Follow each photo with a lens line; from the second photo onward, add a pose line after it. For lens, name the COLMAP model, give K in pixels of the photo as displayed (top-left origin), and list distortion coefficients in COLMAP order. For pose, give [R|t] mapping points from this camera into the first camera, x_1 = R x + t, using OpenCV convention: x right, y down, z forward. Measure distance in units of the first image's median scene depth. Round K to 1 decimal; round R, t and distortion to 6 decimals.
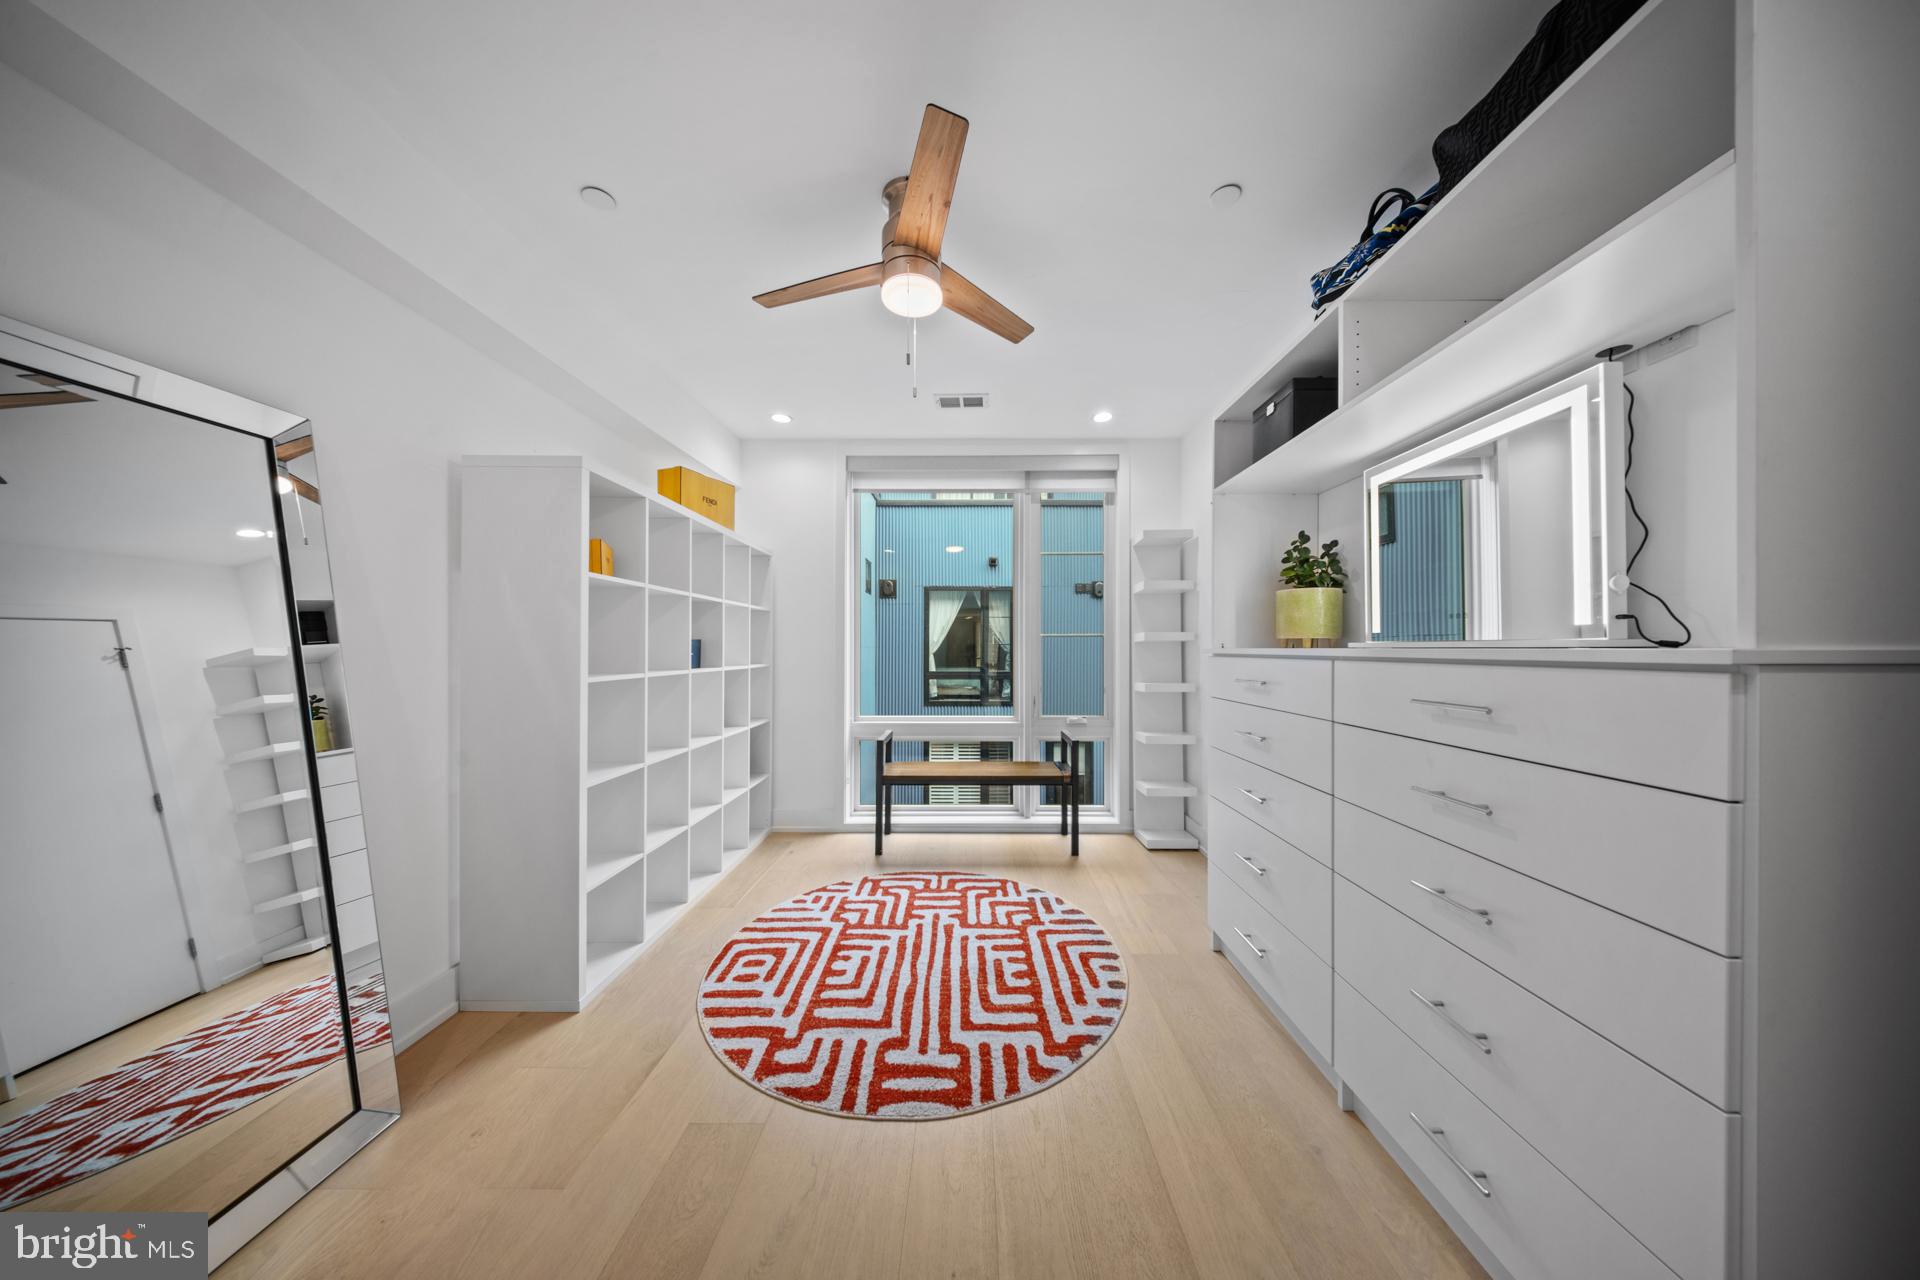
lens RADIAL K [[568.3, 0, 964.7], [0, 568.3, 648.1], [0, 0, 1]] dist [-0.000387, -0.000647]
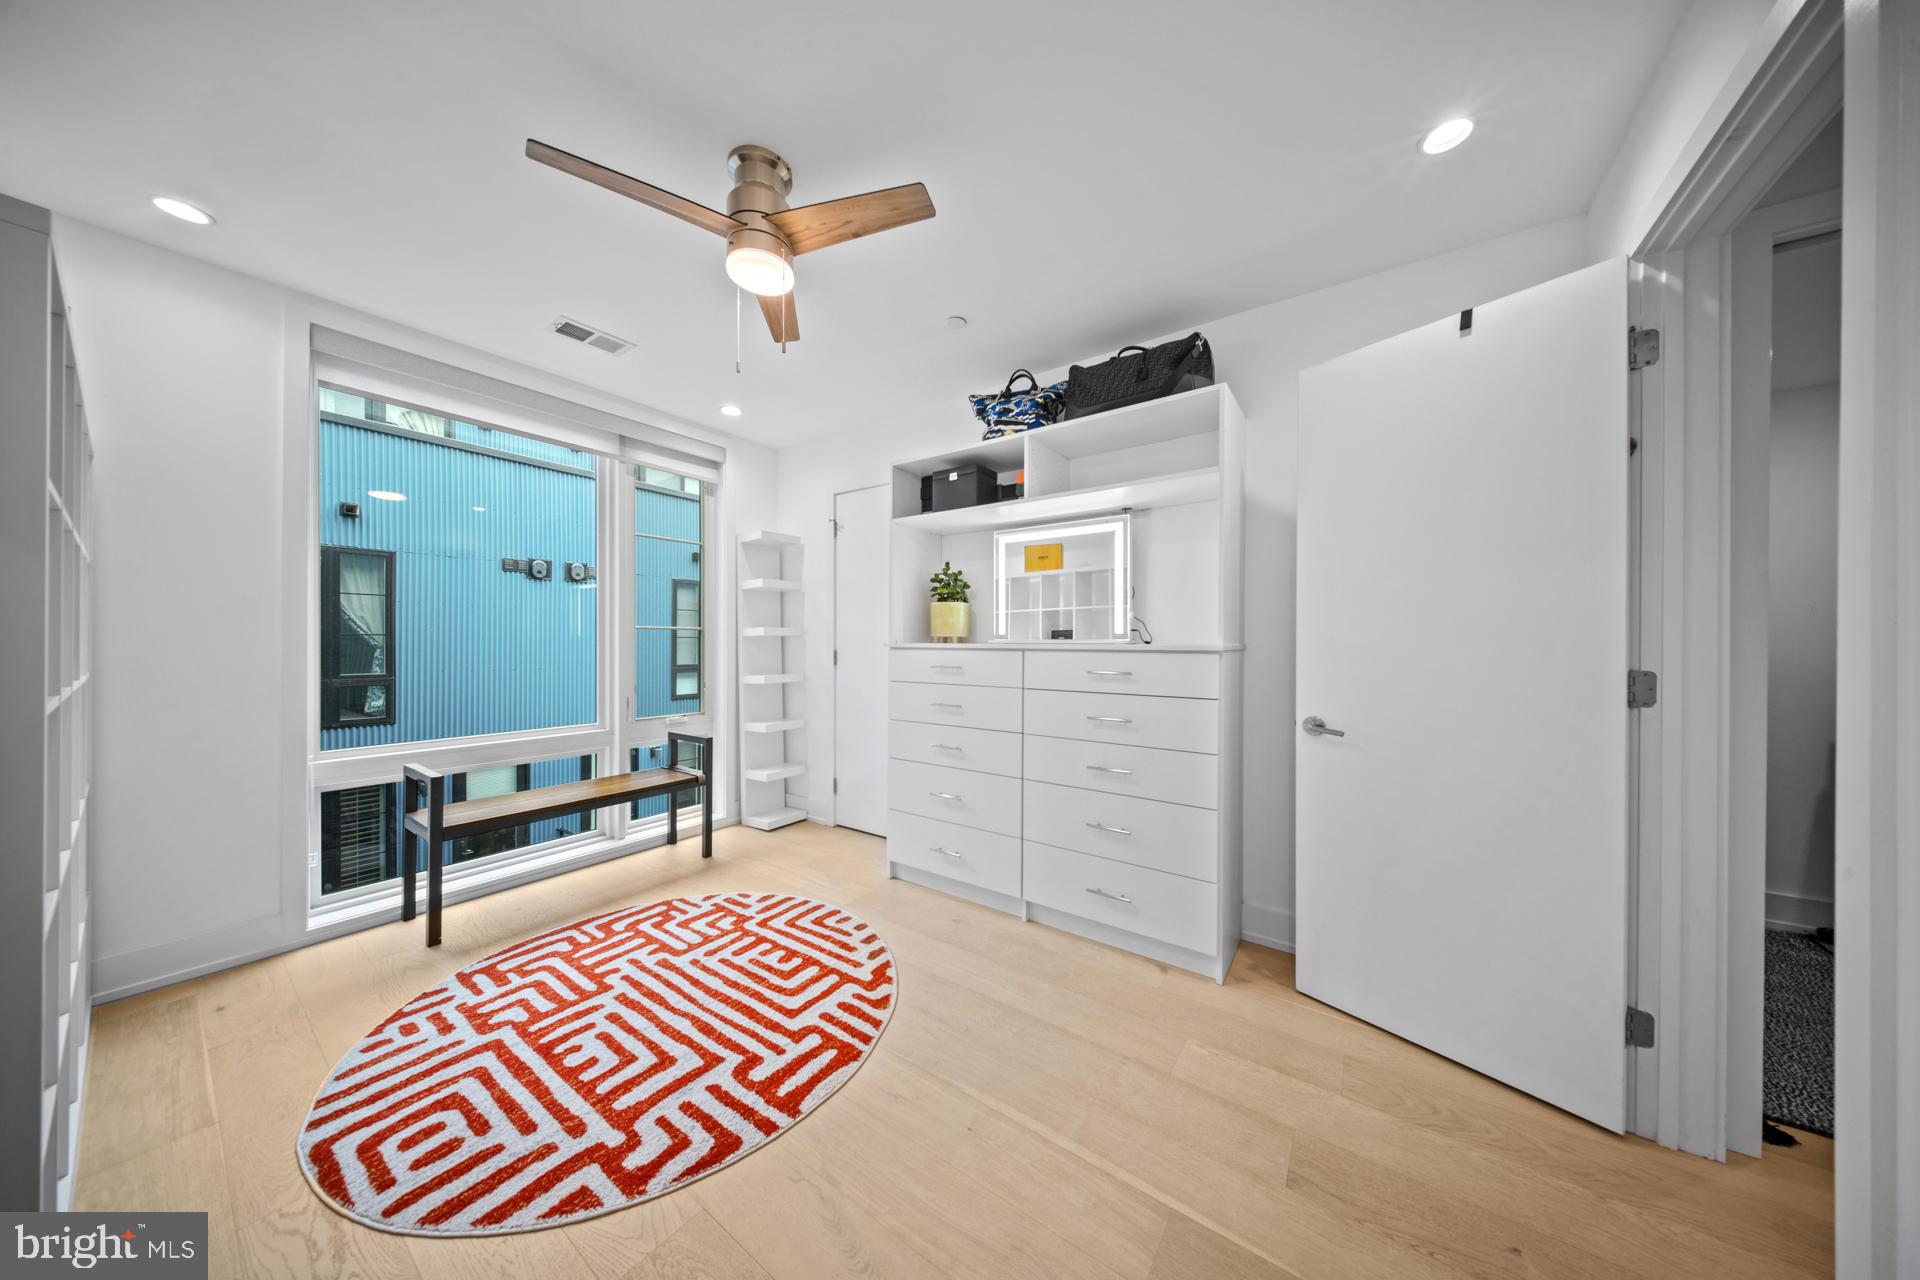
lens RADIAL K [[568.3, 0, 975.8], [0, 568.3, 641.9], [0, 0, 1]] dist [-0.000387, -0.000647]
pose [[0.562753, 0.003878, 0.826616, -0.552564], [-0.005058, 0.999986, -0.001248, -0.002069], [-0.826610, -0.003479, 0.562765, 0.131621]]
